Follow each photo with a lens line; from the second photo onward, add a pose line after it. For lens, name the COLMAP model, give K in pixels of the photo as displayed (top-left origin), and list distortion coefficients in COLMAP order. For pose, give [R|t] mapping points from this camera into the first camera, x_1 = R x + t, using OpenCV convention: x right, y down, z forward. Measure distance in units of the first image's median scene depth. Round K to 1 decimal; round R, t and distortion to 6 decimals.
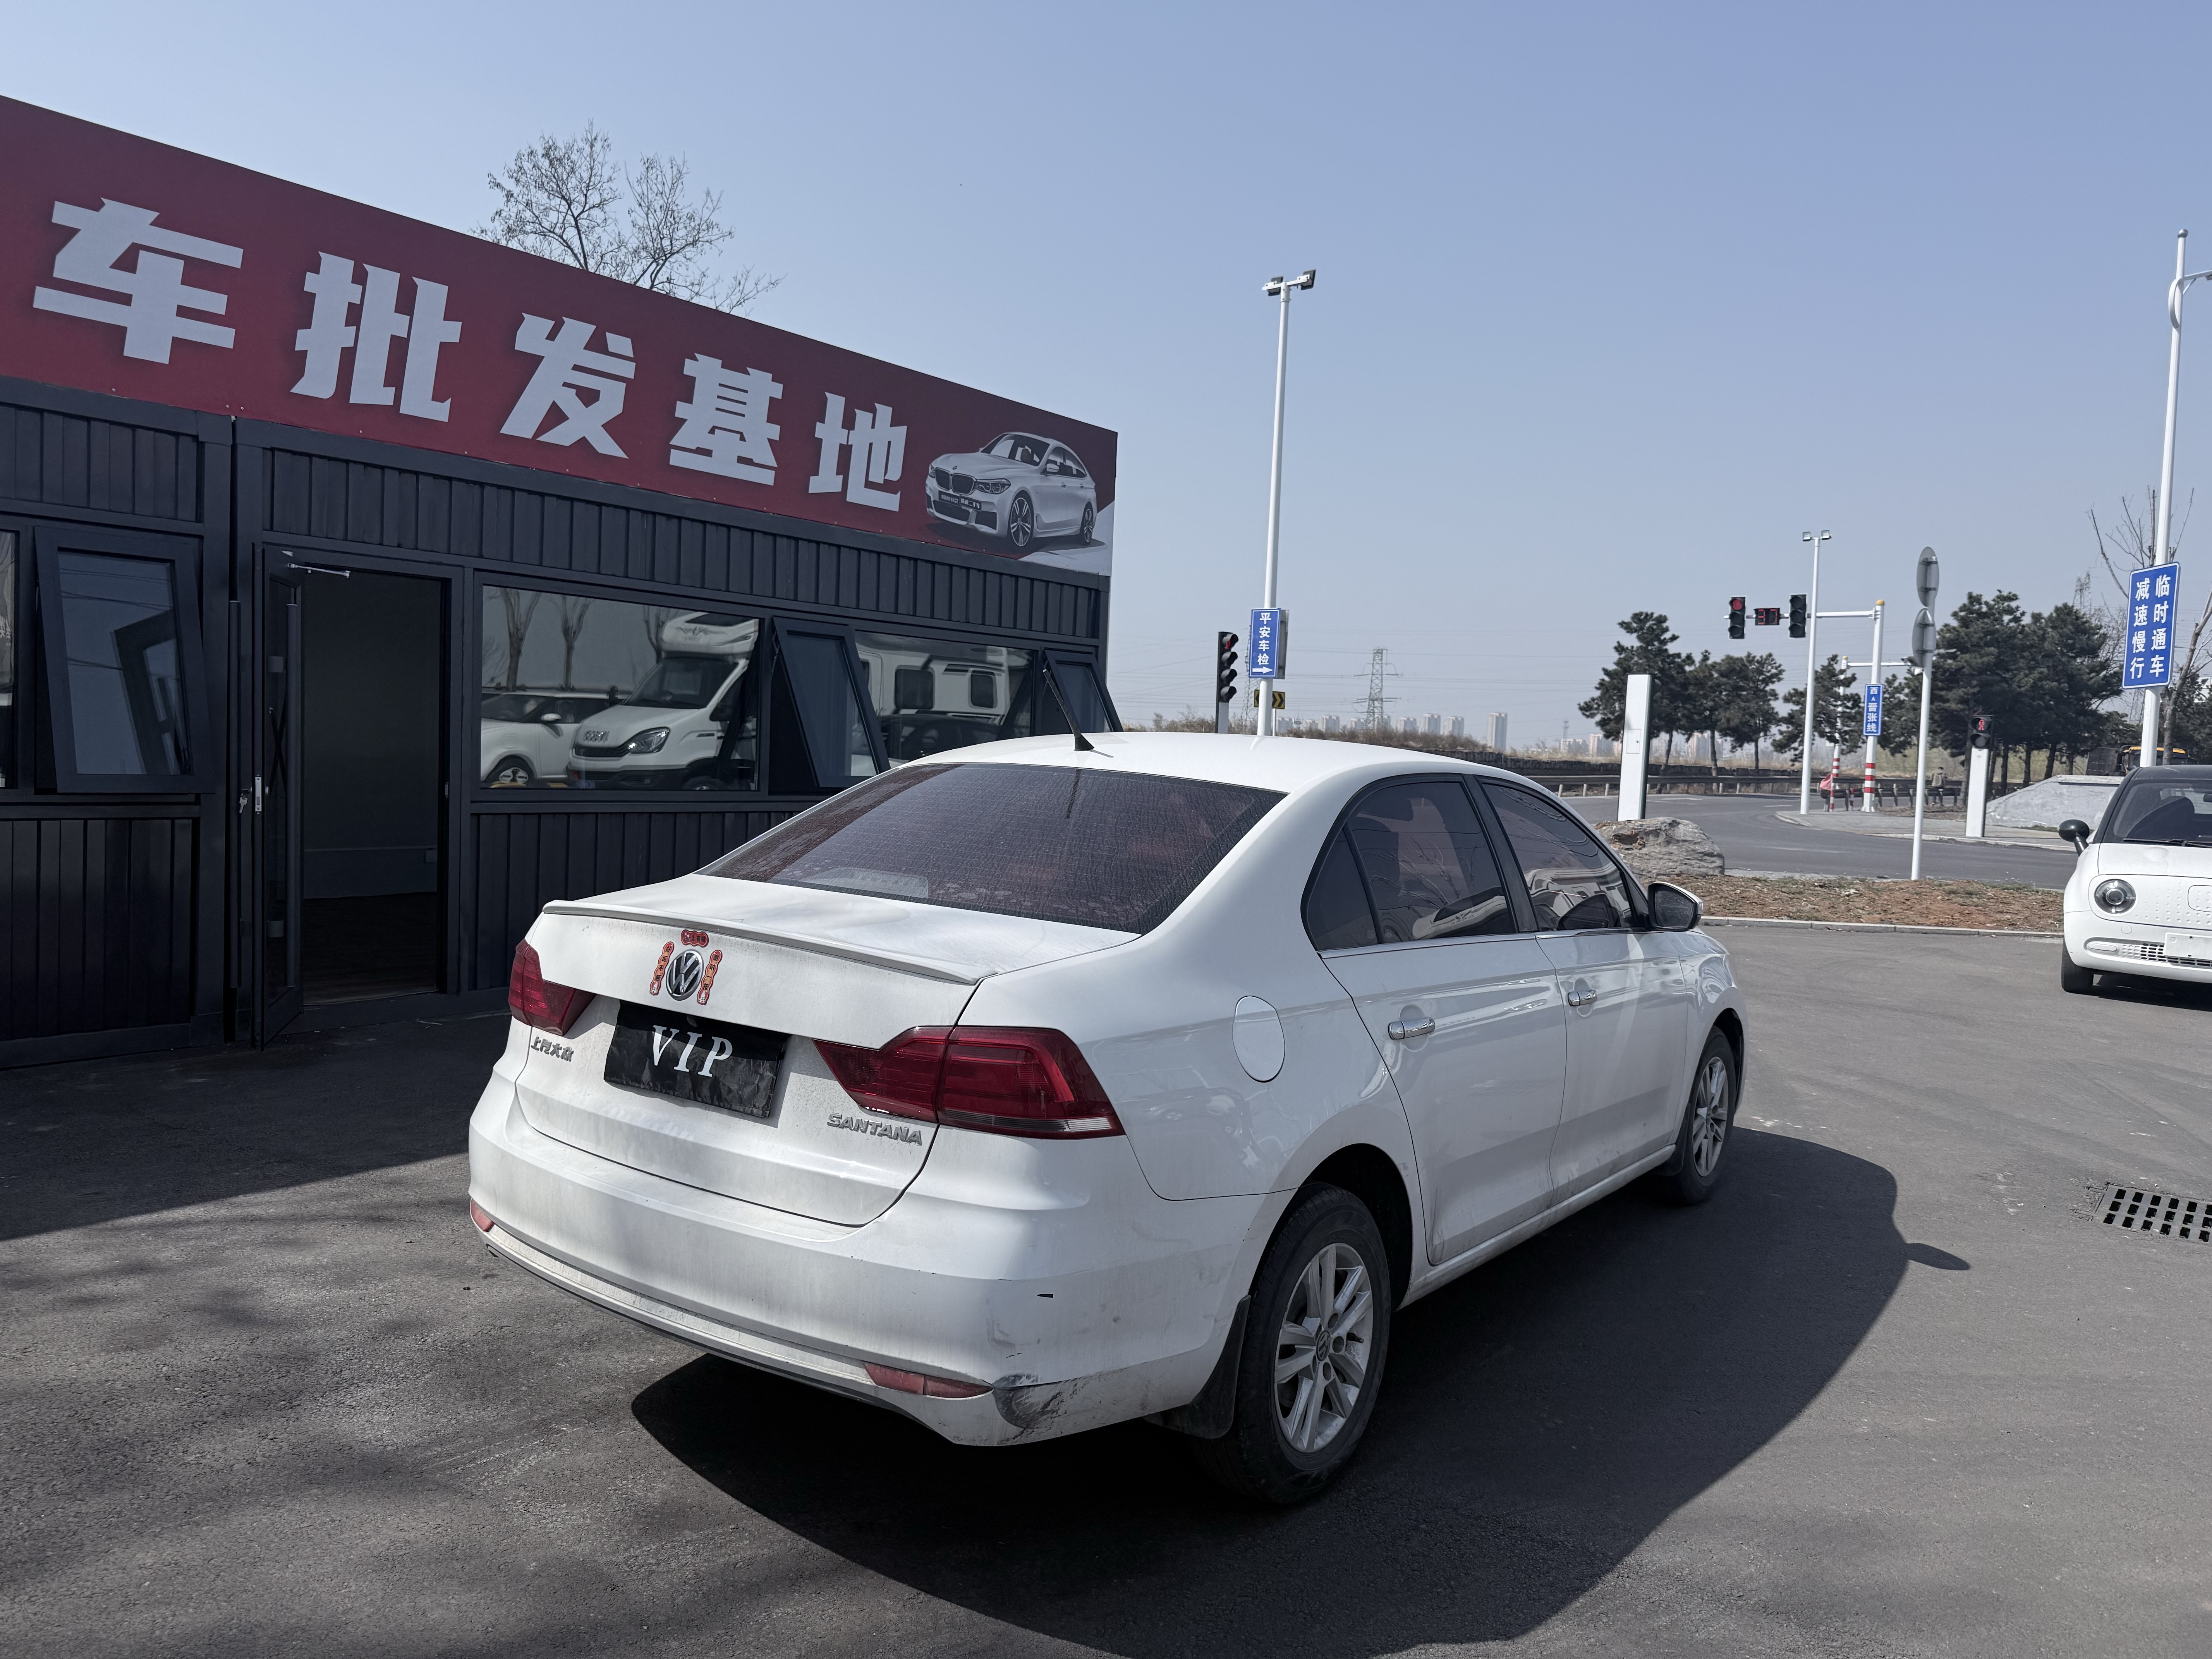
lens RADIAL K [[1560.1, 0, 1106.0], [0, 1560.1, 829.5], [0, 0, 1]] dist [0.076113, -0.120517]
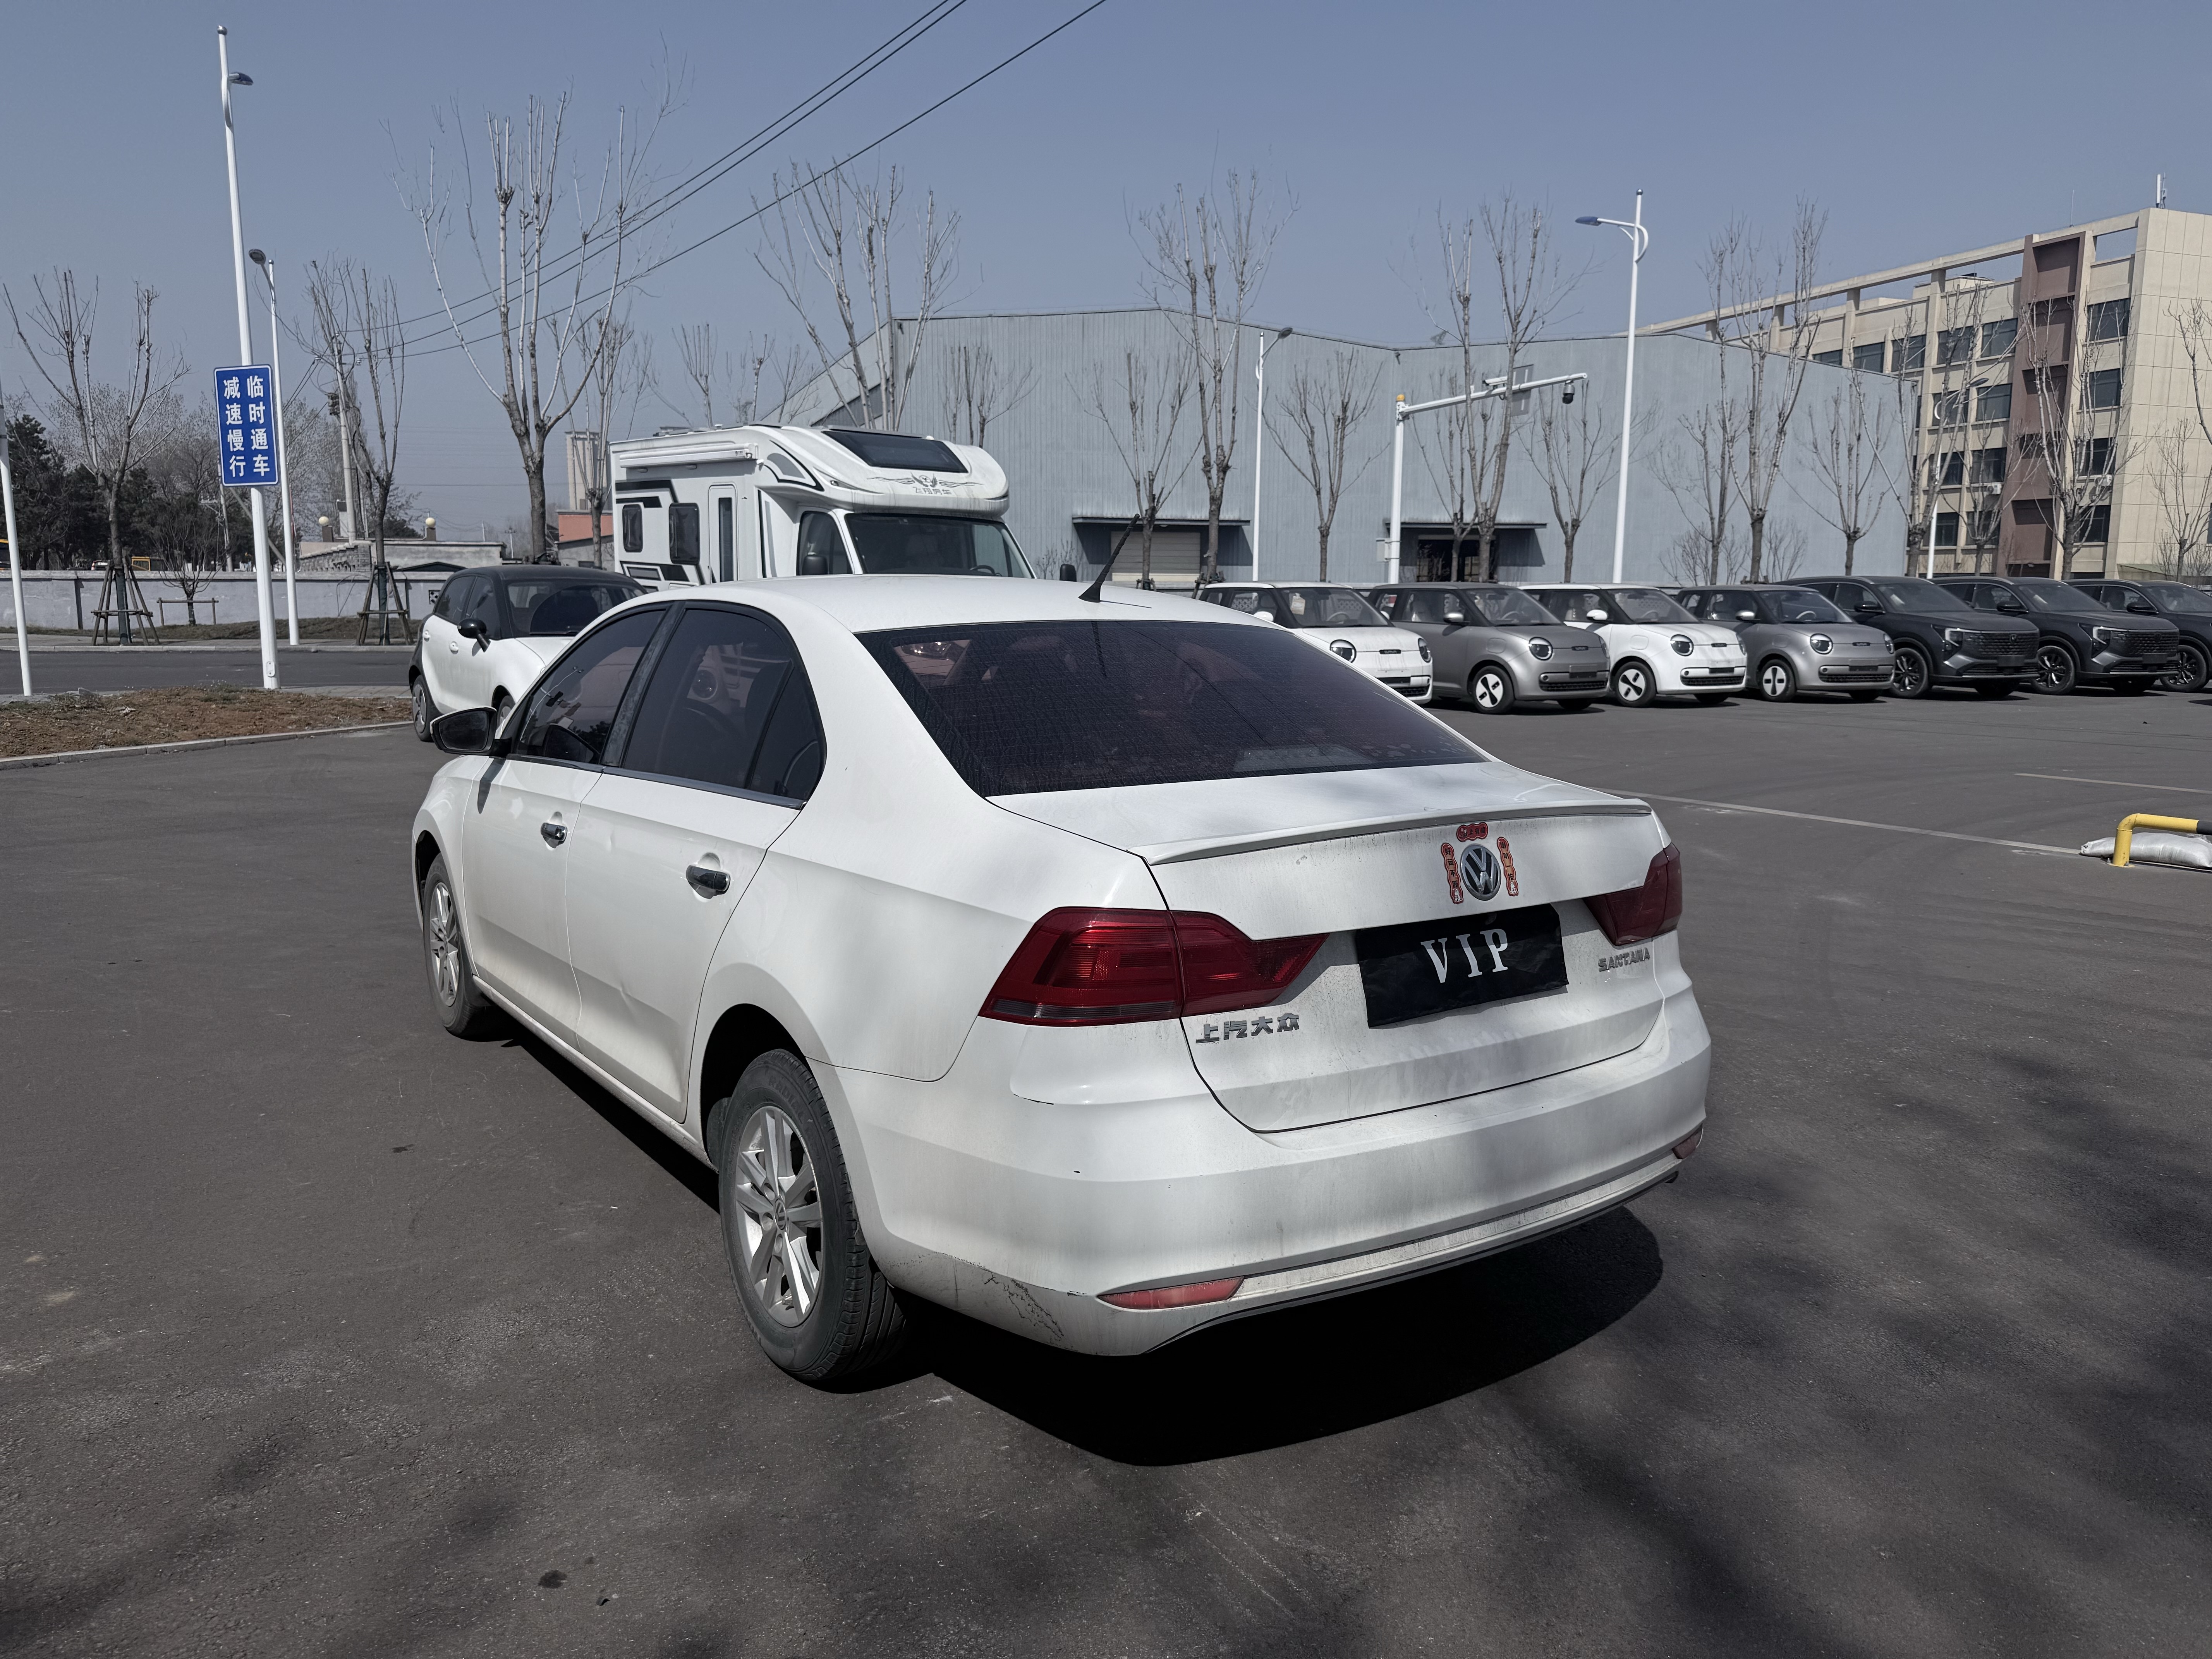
lens RADIAL K [[1560.1, 0, 1106.0], [0, 1560.1, 829.5], [0, 0, 1]] dist [0.076113, -0.120517]
pose [[0.313222, -0.176030, 0.933223, -0.173165], [0.050799, 0.984370, 0.168628, -0.014096], [-0.948320, -0.005411, 0.317269, 0.134693]]
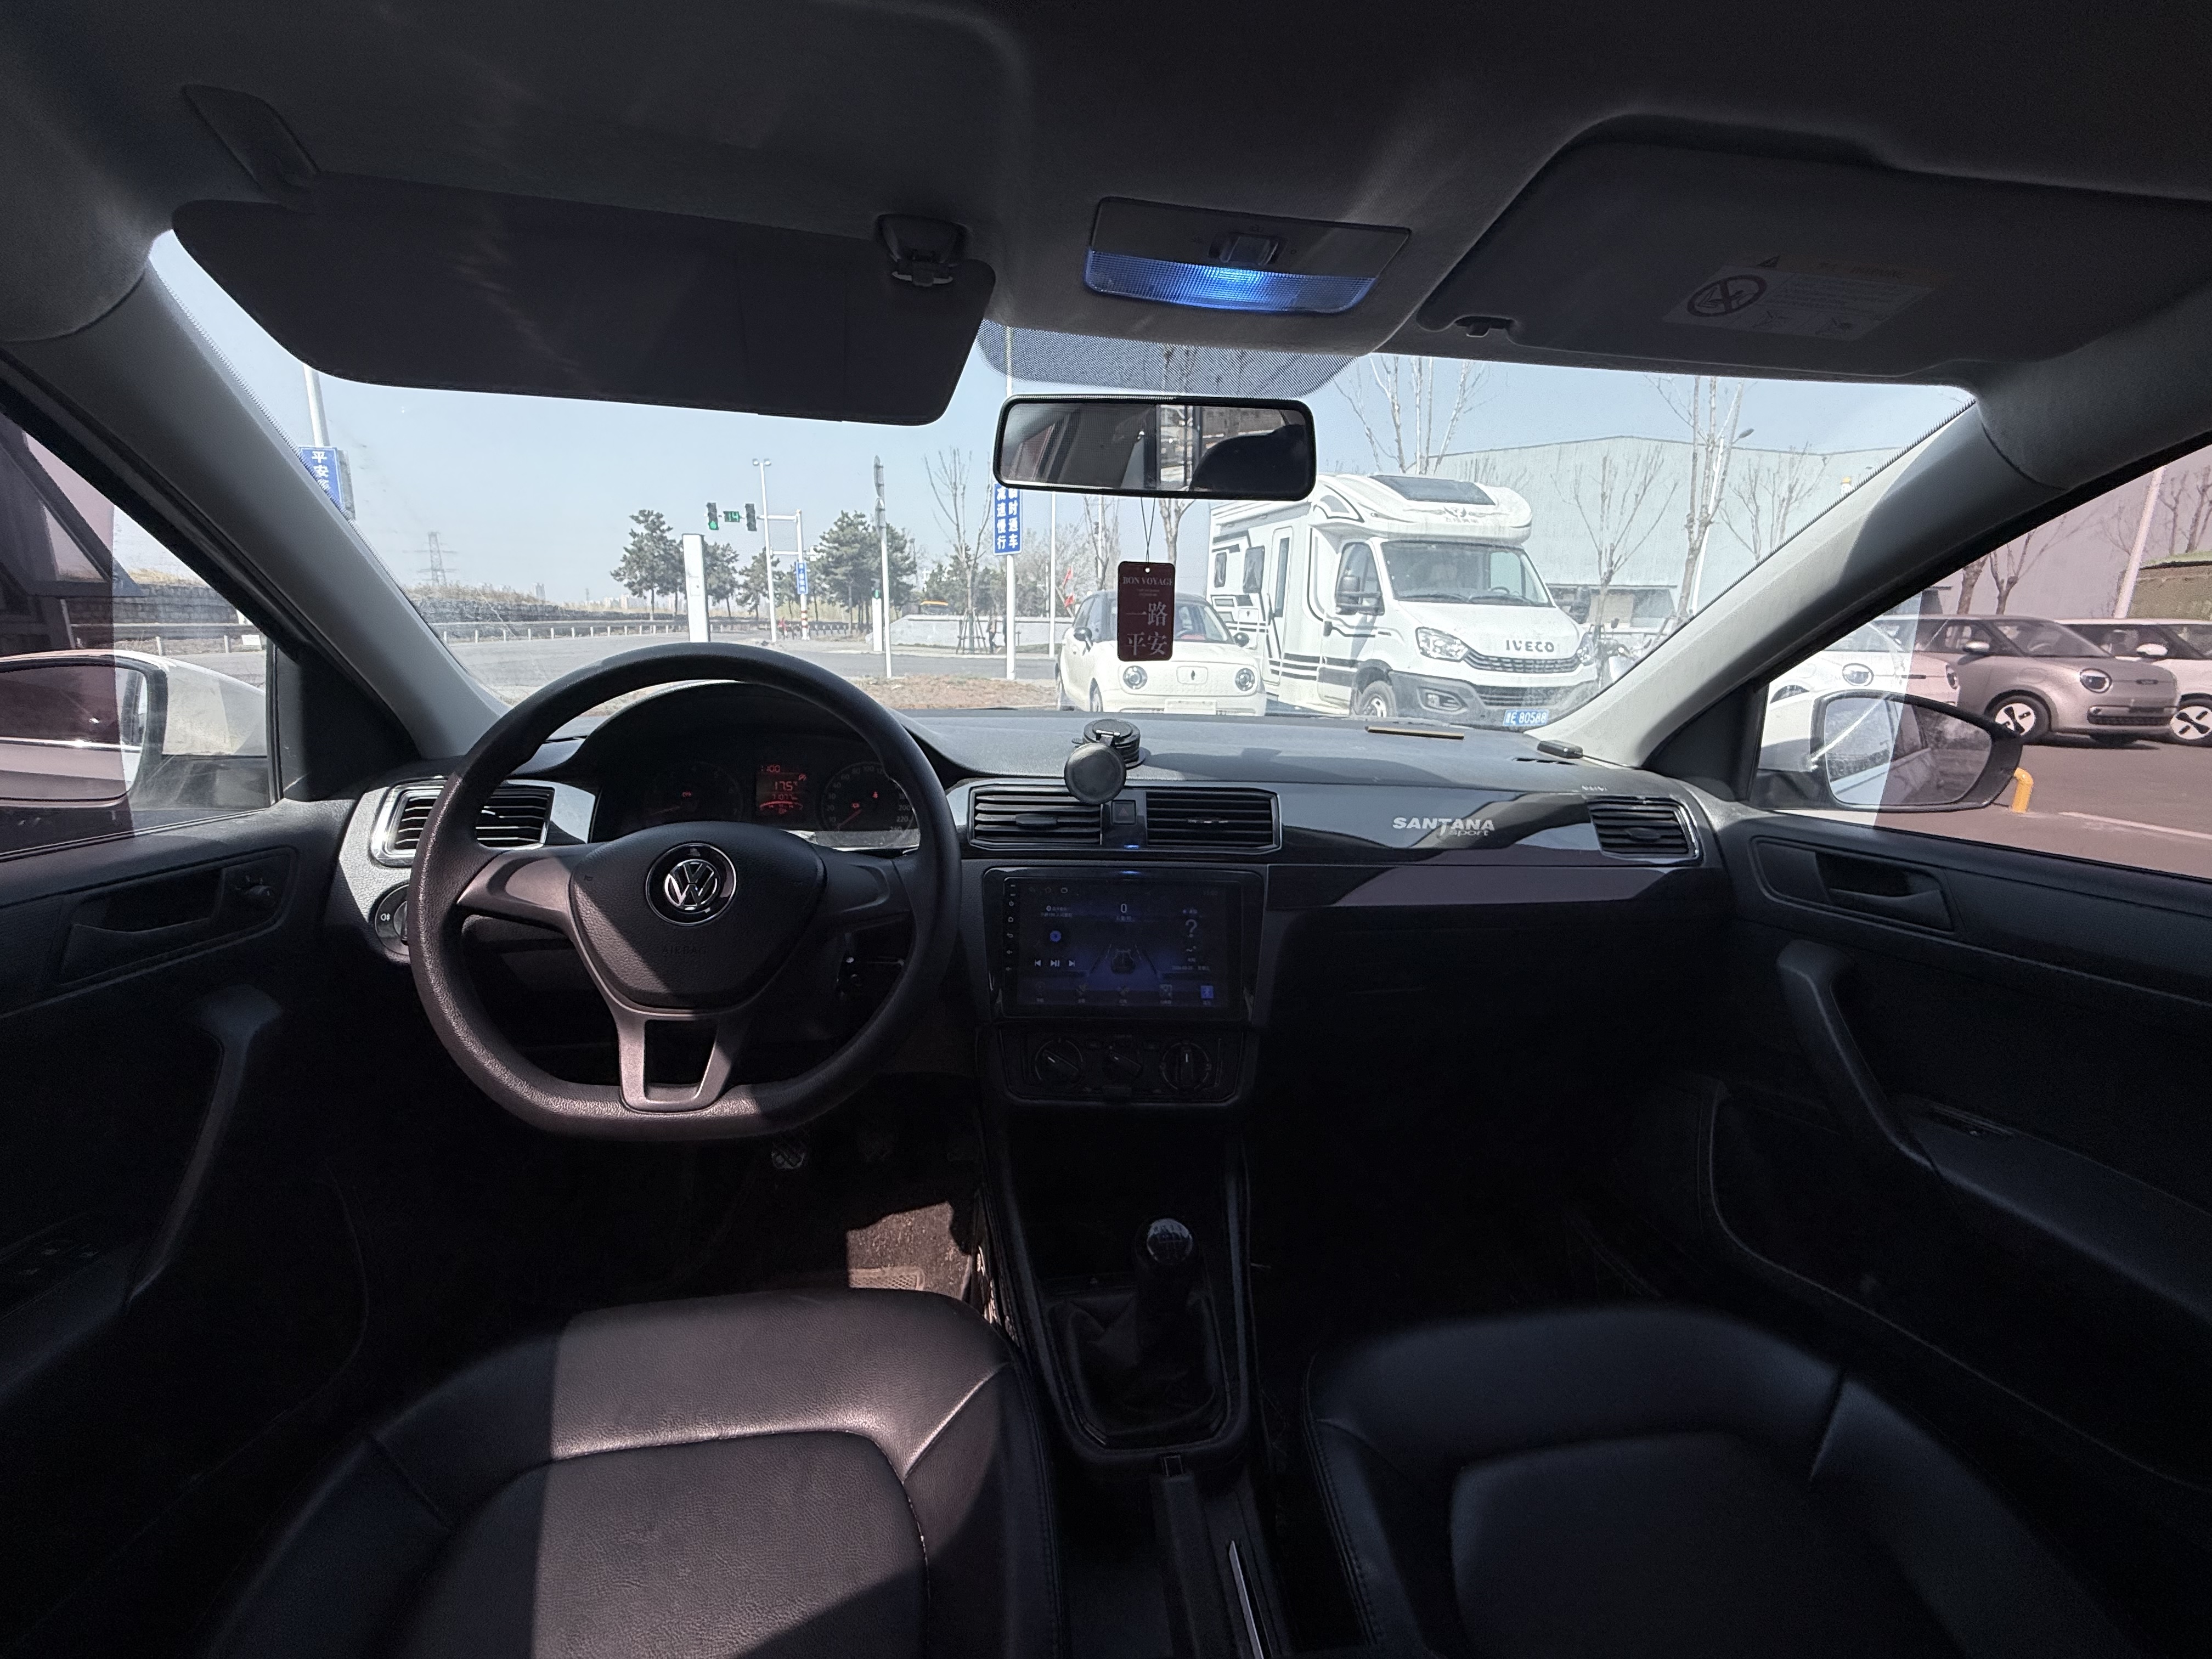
lens RADIAL K [[881.3, 0, 1098.9], [0, 881.3, 831.1], [0, 0, 1]] dist [0.004323, -0.002844]
pose [[0.700329, -0.178700, 0.691090, 0.018158], [0.040056, 0.976470, 0.211901, 0.003812], [-0.712695, -0.120719, 0.691008, 0.235664]]
